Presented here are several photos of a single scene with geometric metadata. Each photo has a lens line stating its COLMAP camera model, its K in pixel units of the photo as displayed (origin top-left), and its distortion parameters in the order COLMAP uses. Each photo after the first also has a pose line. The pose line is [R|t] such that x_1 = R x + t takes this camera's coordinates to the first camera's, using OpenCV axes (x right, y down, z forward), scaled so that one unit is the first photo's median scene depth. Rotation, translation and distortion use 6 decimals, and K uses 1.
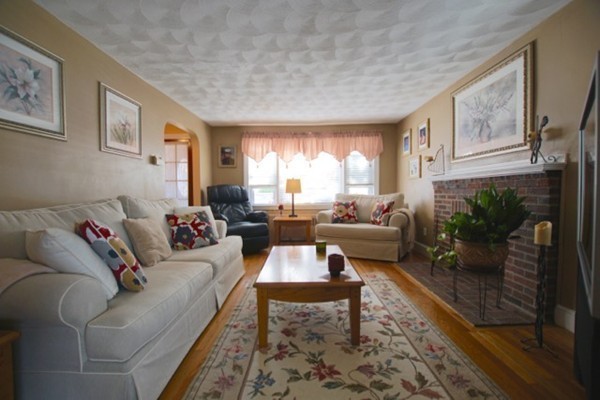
lens RADIAL K [[263.6, 0, 300.0], [0, 263.6, 198.8], [0, 0, 1]] dist [-0.022322, -0.000319]
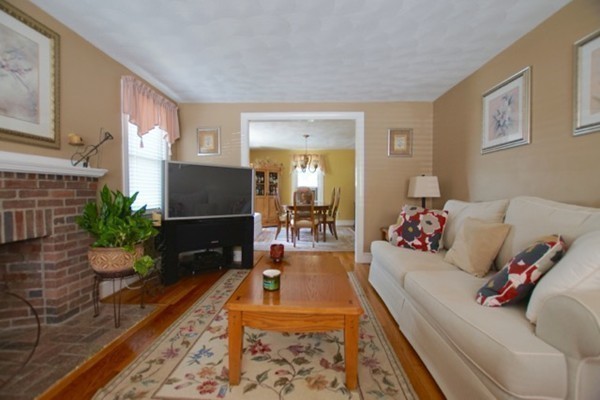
lens RADIAL K [[263.6, 0, 300.3], [0, 263.6, 200.5], [0, 0, 1]] dist [-0.022322, -0.000319]
pose [[-0.999489, 0.004787, 0.031597, -0.012039], [0.006483, 0.998531, 0.053802, -0.054359], [-0.031293, 0.053980, -0.998052, 2.084009]]
